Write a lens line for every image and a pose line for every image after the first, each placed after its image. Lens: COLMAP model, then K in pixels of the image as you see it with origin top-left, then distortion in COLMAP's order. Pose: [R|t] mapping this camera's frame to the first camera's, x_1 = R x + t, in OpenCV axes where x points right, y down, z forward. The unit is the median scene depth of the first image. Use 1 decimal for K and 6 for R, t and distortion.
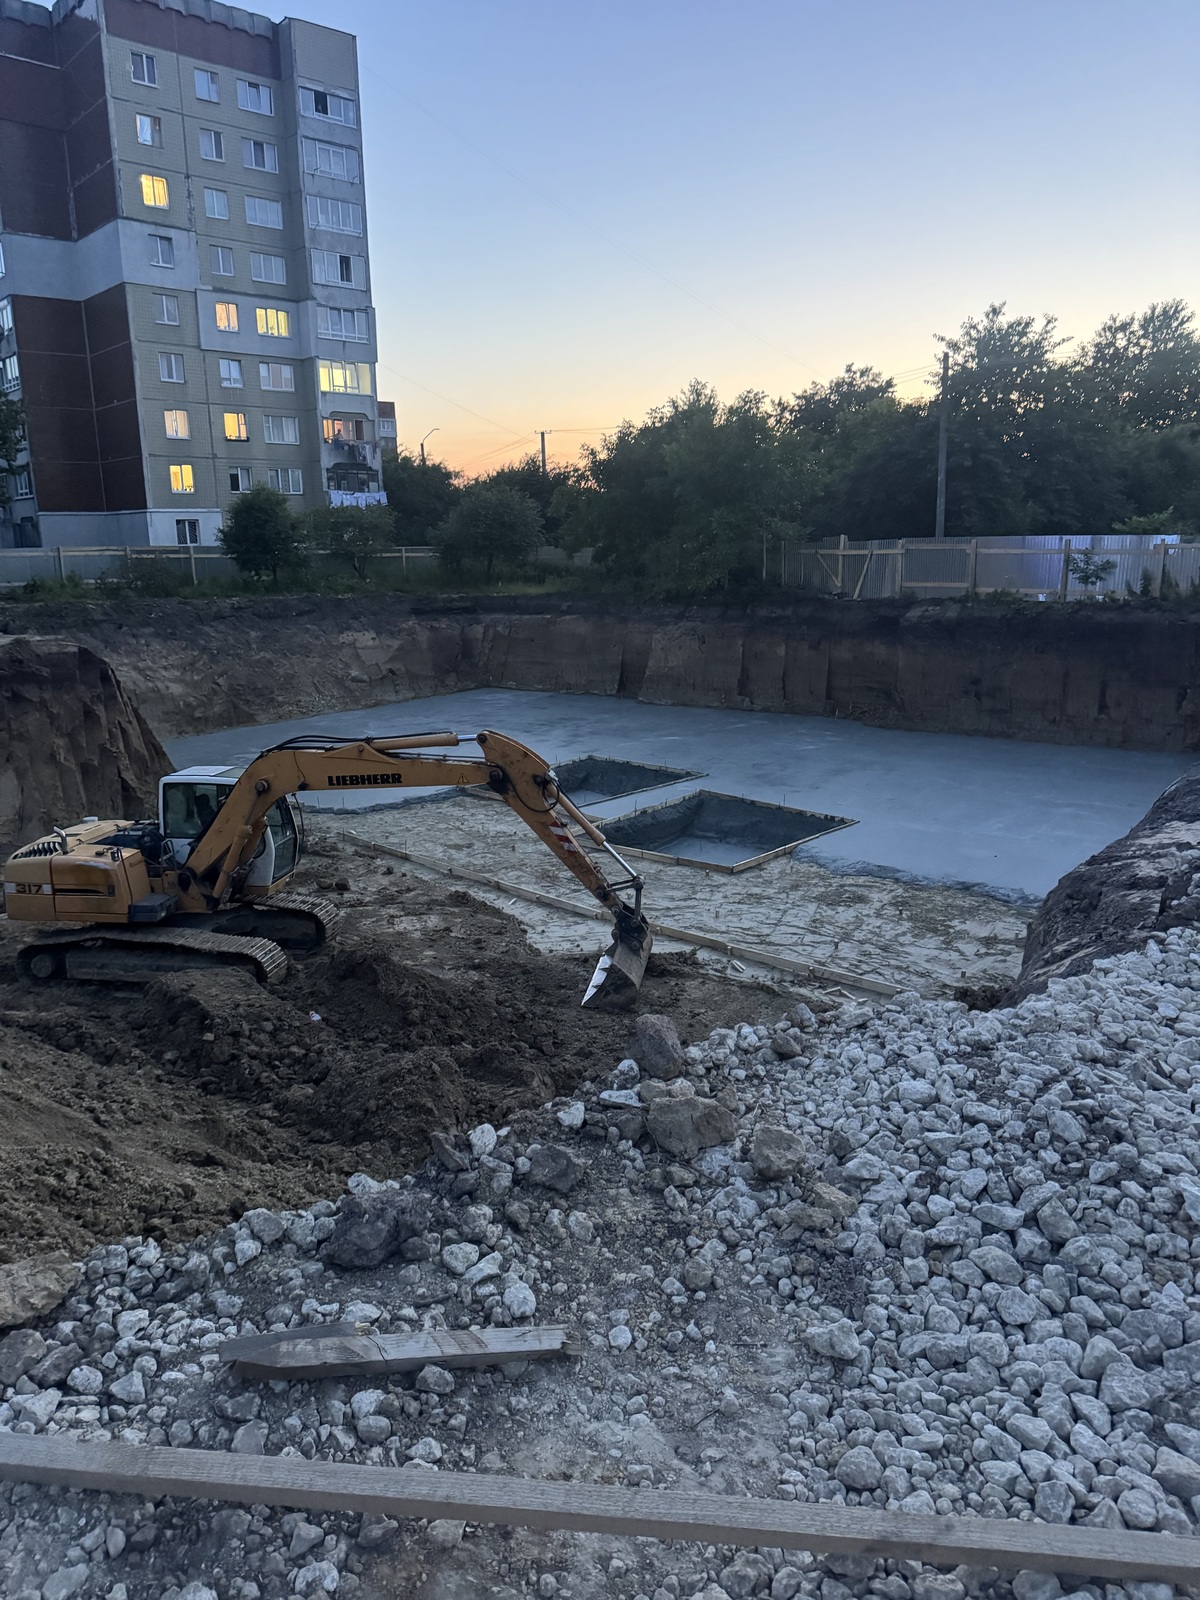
lens RADIAL K [[1114.4, 0, 608.9], [0, 1114.4, 787.6], [0, 0, 1]] dist [0.096033, -0.135962]
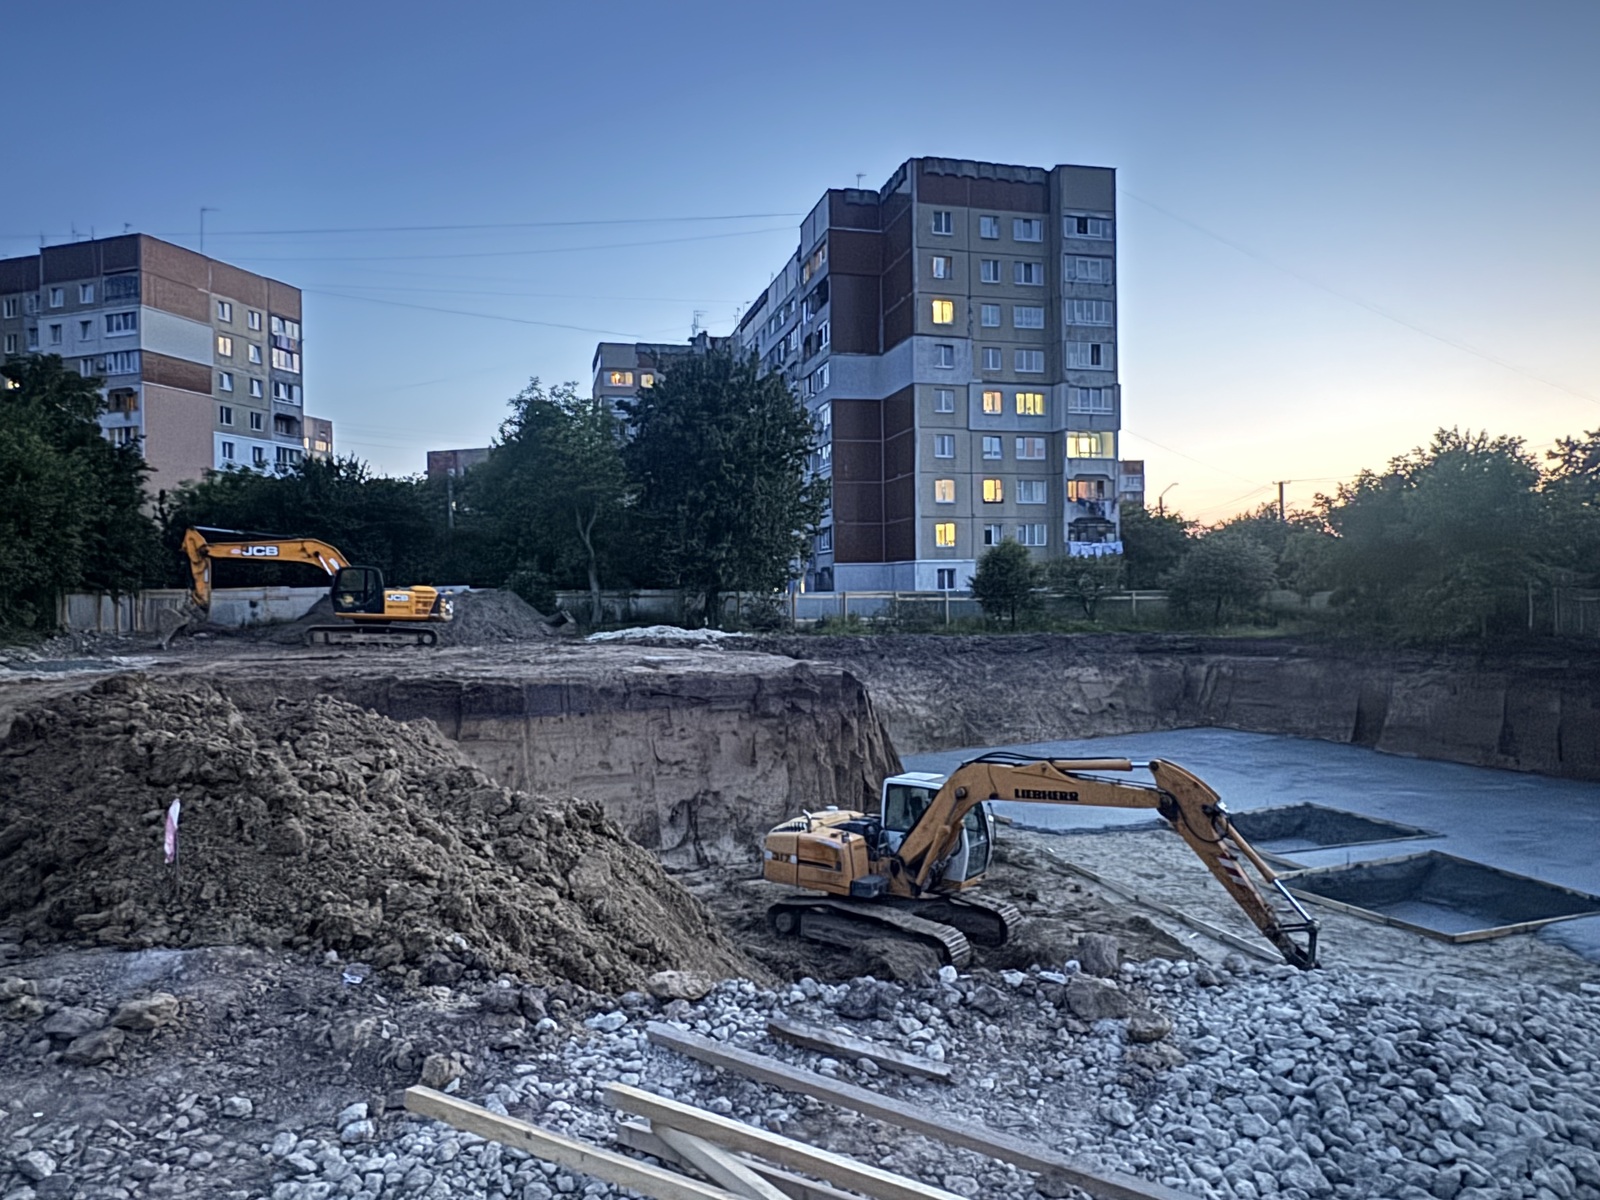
lens RADIAL K [[1072.7, 0, 800.8], [0, 1072.7, 593.9], [0, 0, 1]] dist [-0.005850, -0.000667]
pose [[0.881468, 0.007076, -0.472191, 0.049352], [-0.104099, 0.978204, -0.179669, 0.009842], [0.460628, 0.207527, 0.862992, -0.059857]]
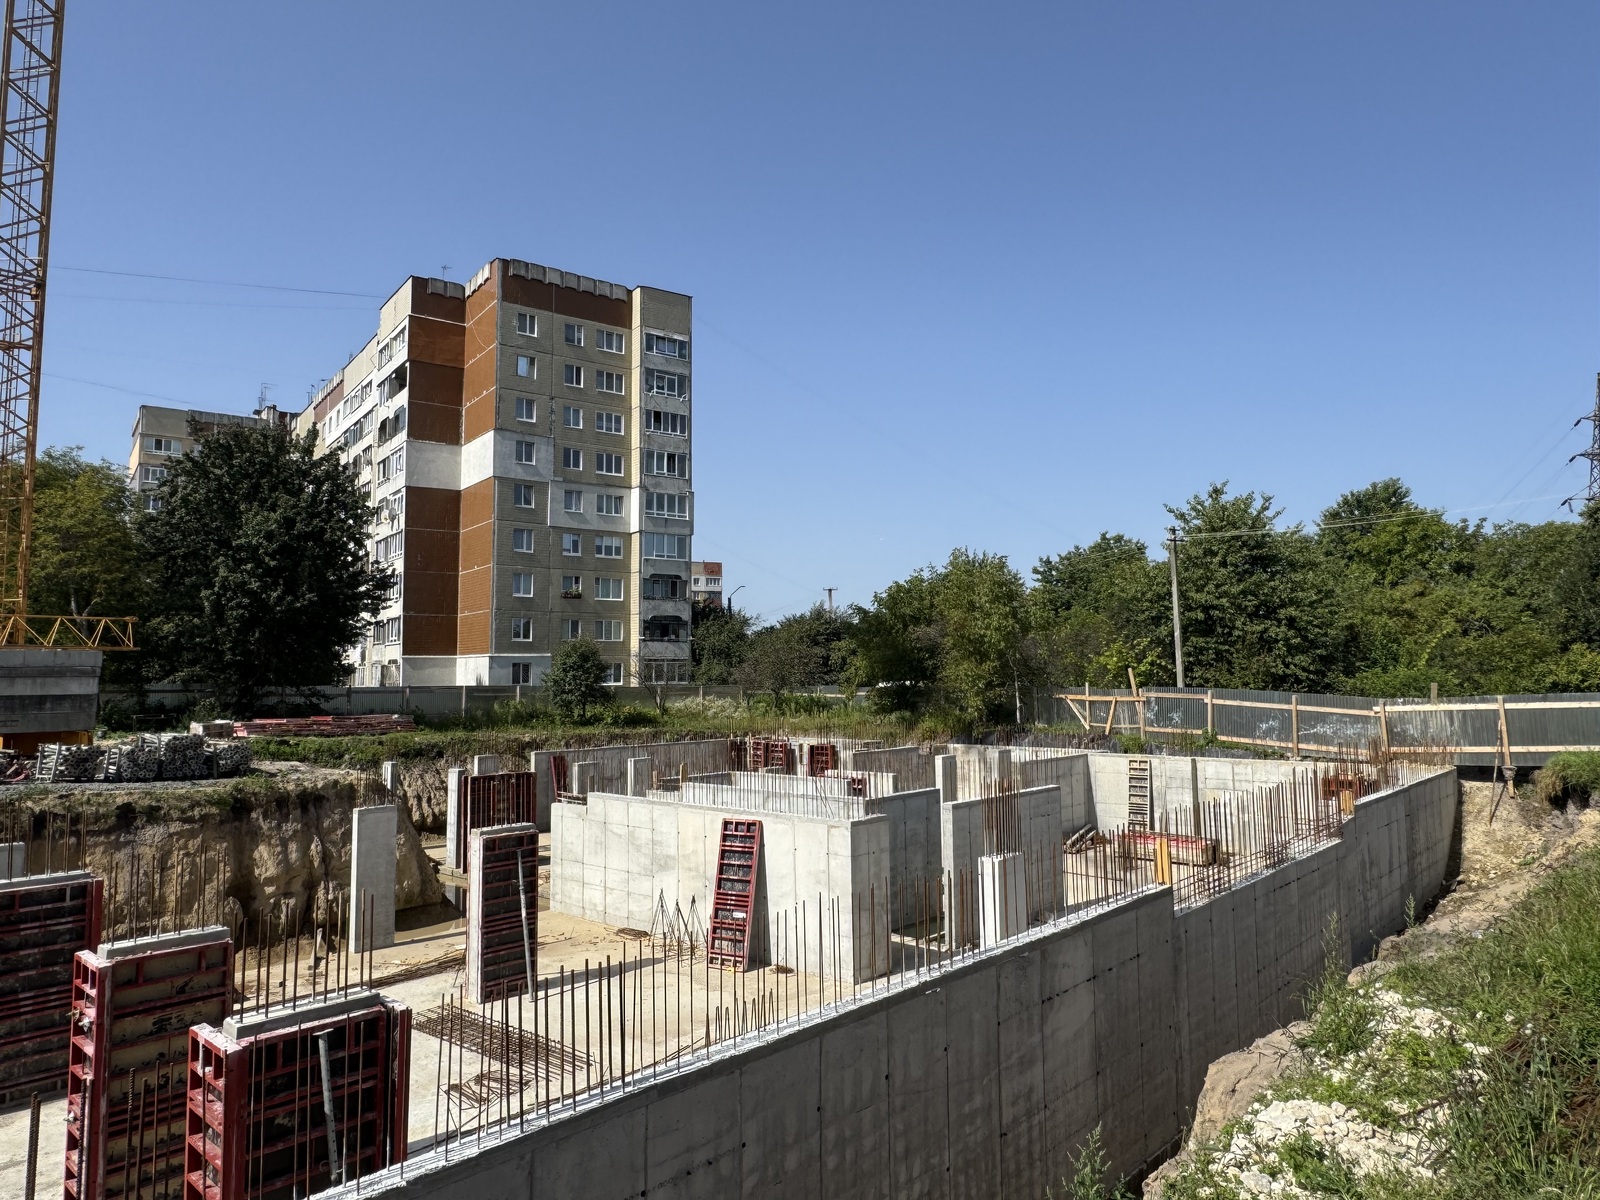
lens RADIAL K [[1025.8, 0, 798.2], [0, 1025.8, 589.1], [0, 0, 1]] dist [-0.006425, 0.007627]
pose [[0.994024, -0.000547, -0.109159, 0.069152], [-0.031895, 0.954894, -0.295227, -0.018842], [0.104396, 0.296945, 0.949171, 0.014814]]
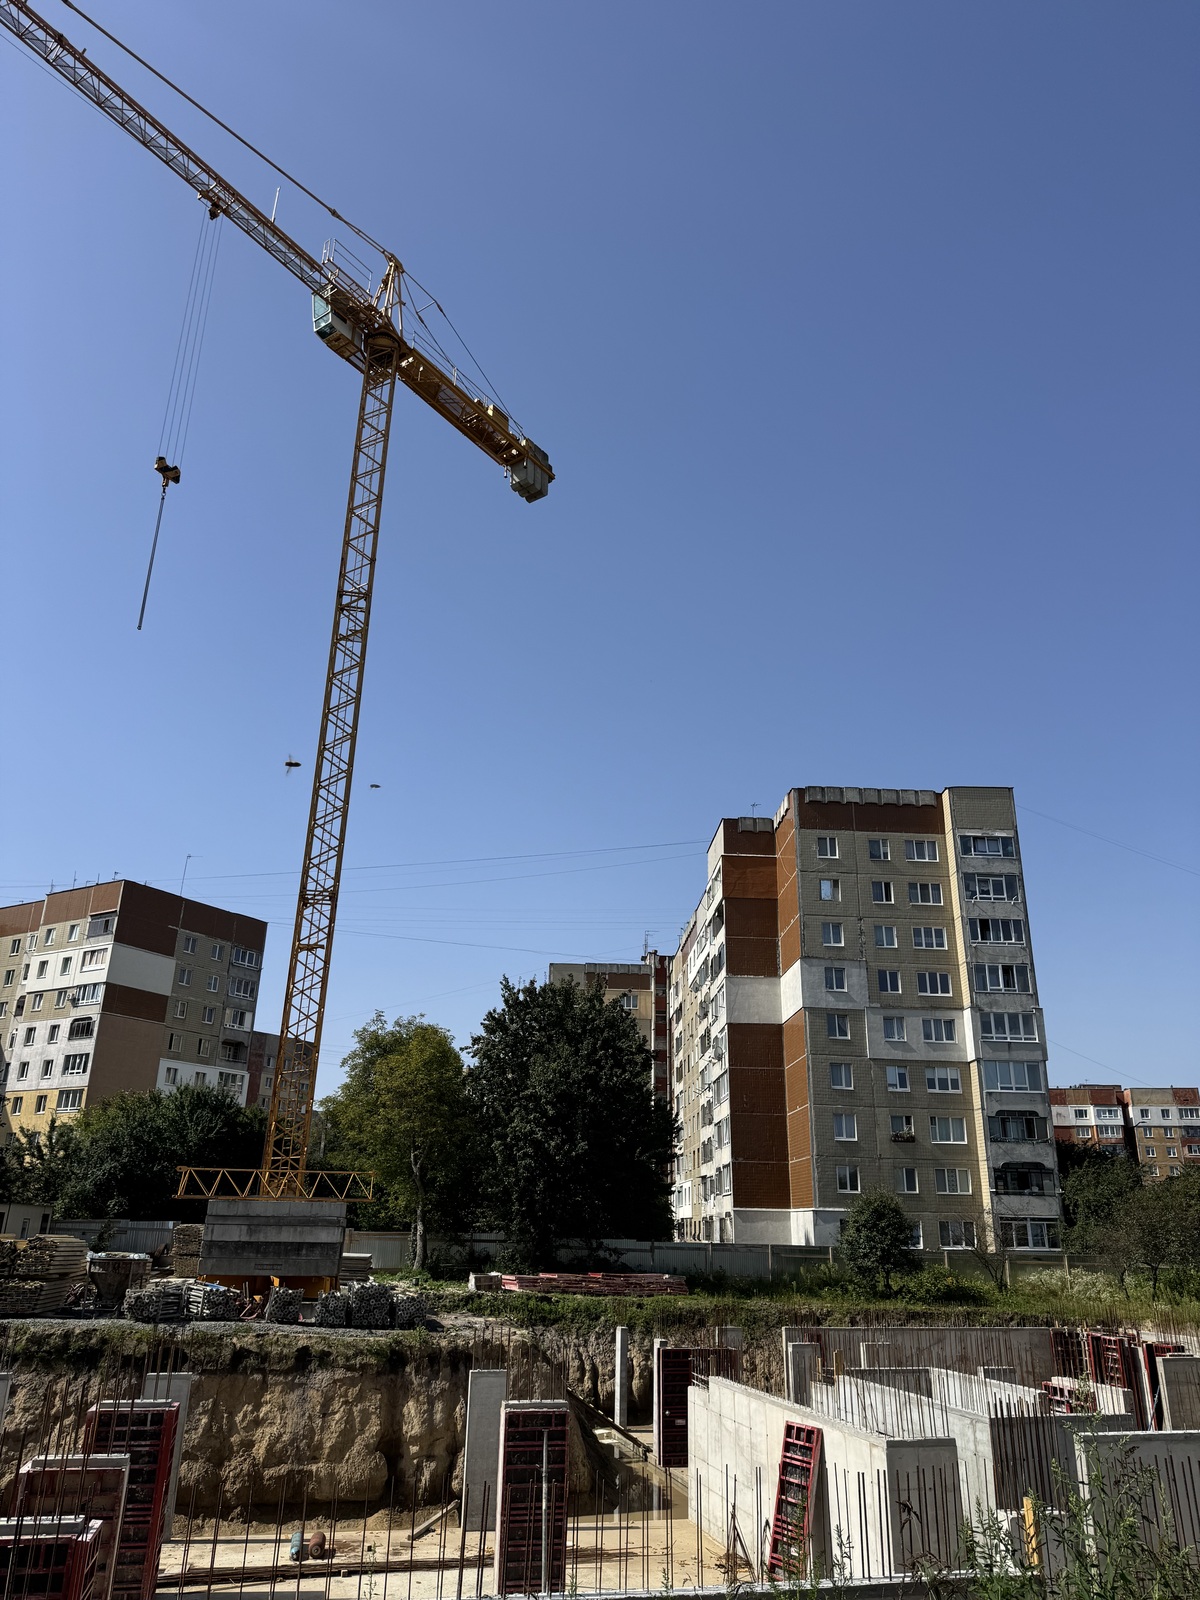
lens RADIAL K [[1114.4, 0, 599.3], [0, 1114.4, 804.7], [0, 0, 1]] dist [0.096033, -0.135962]
pose [[0.765858, -0.198563, -0.611584, 0.434052], [-0.168400, 0.855992, -0.488794, -0.048332], [0.620567, 0.477338, 0.622130, 0.093450]]
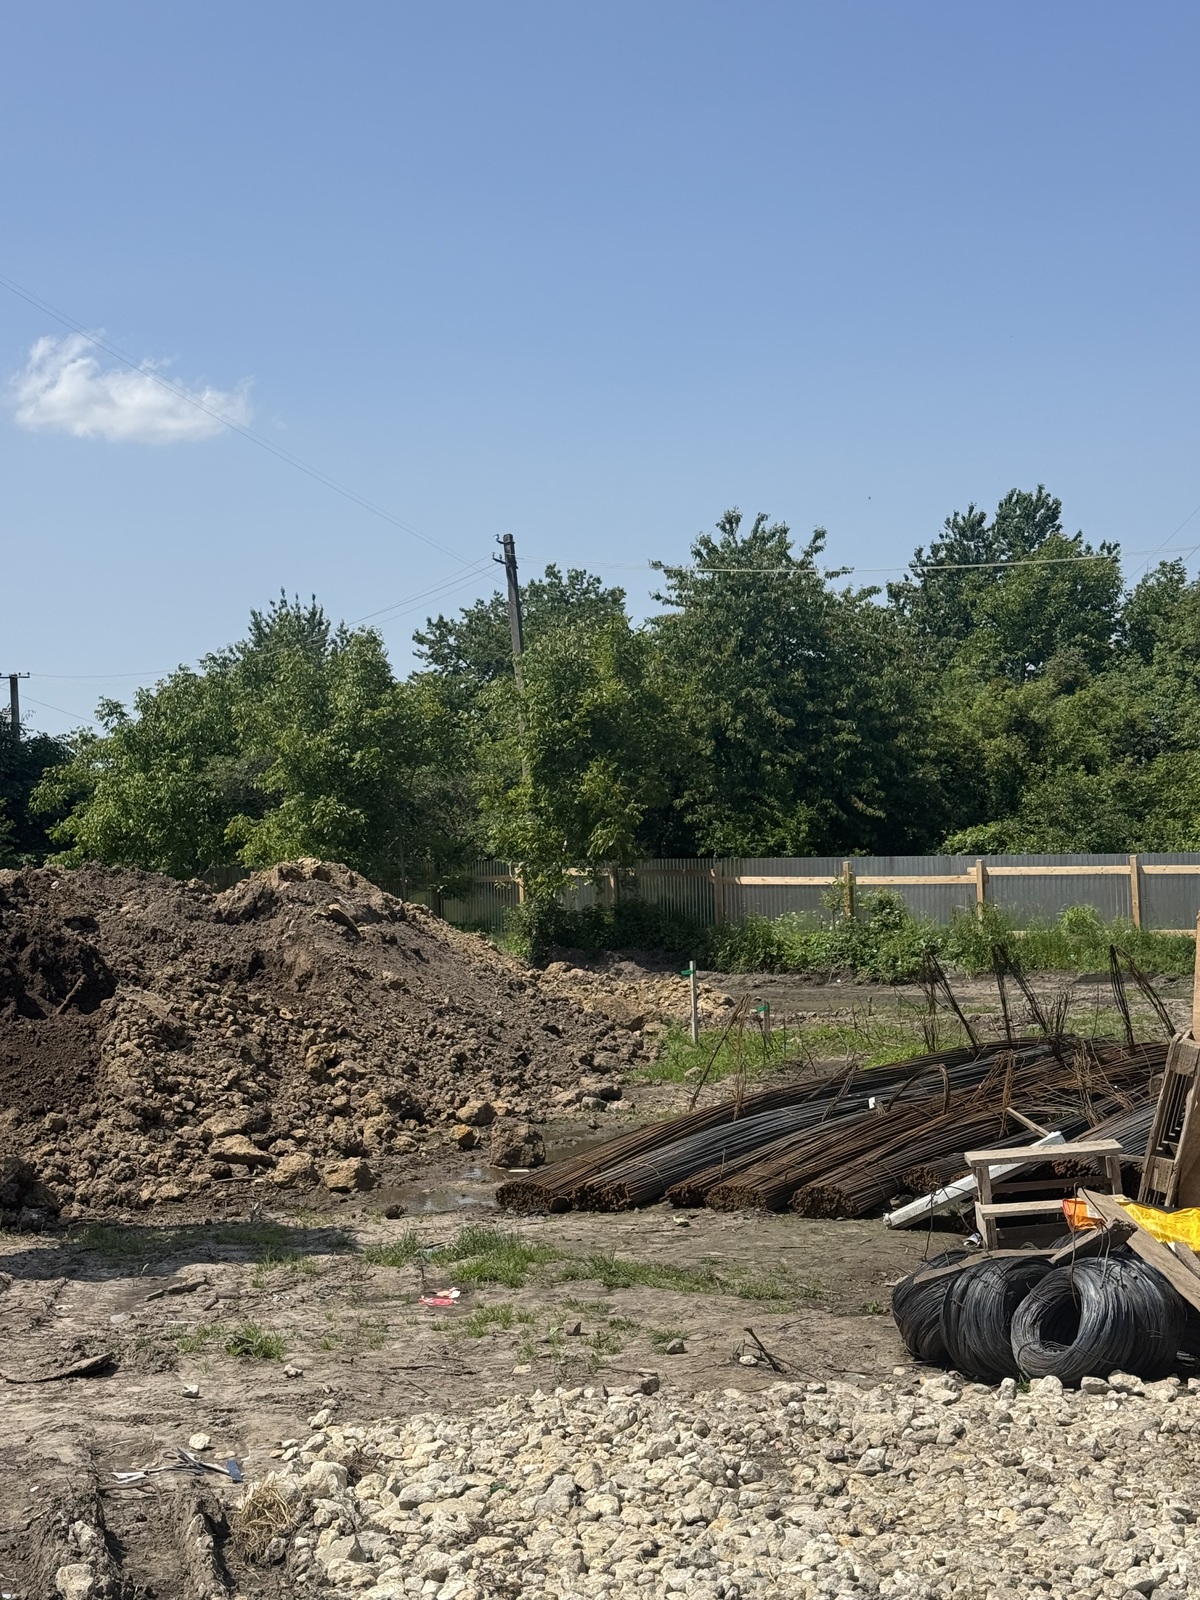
lens RADIAL K [[2243.7, 0, 584.2], [0, 2243.7, 793.6], [0, 0, 1]] dist [0.169300, 0.000000]
pose [[0.980775, -0.010072, 0.194883, -0.002752], [0.055736, 0.971525, -0.230290, 0.054348], [-0.187014, 0.236725, 0.953408, -0.362192]]
